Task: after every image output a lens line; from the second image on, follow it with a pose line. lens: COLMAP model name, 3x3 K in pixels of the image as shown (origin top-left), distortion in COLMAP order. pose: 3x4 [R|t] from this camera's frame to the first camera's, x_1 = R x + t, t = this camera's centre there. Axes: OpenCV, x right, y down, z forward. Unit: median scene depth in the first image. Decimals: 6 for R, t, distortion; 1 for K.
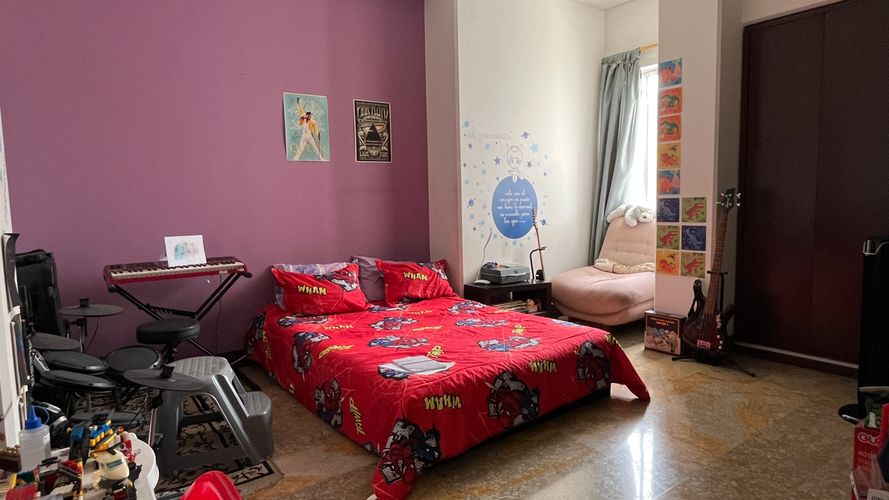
lens RADIAL K [[508.9, 0, 445.7], [0, 508.9, 250.0], [0, 0, 1]] dist [0.000013, 0.000020]
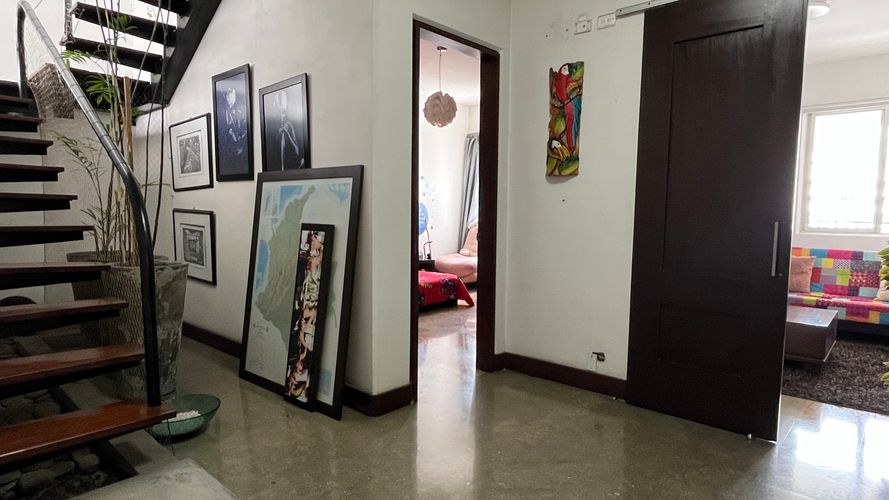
lens RADIAL K [[508.9, 0, 444.6], [0, 508.9, 252.4], [0, 0, 1]] dist [0.000013, 0.000020]
pose [[0.981262, 0.016679, 0.191954, -0.102948], [-0.012609, 0.999669, -0.022405, 0.071674], [-0.192264, 0.019565, 0.981148, -0.754182]]
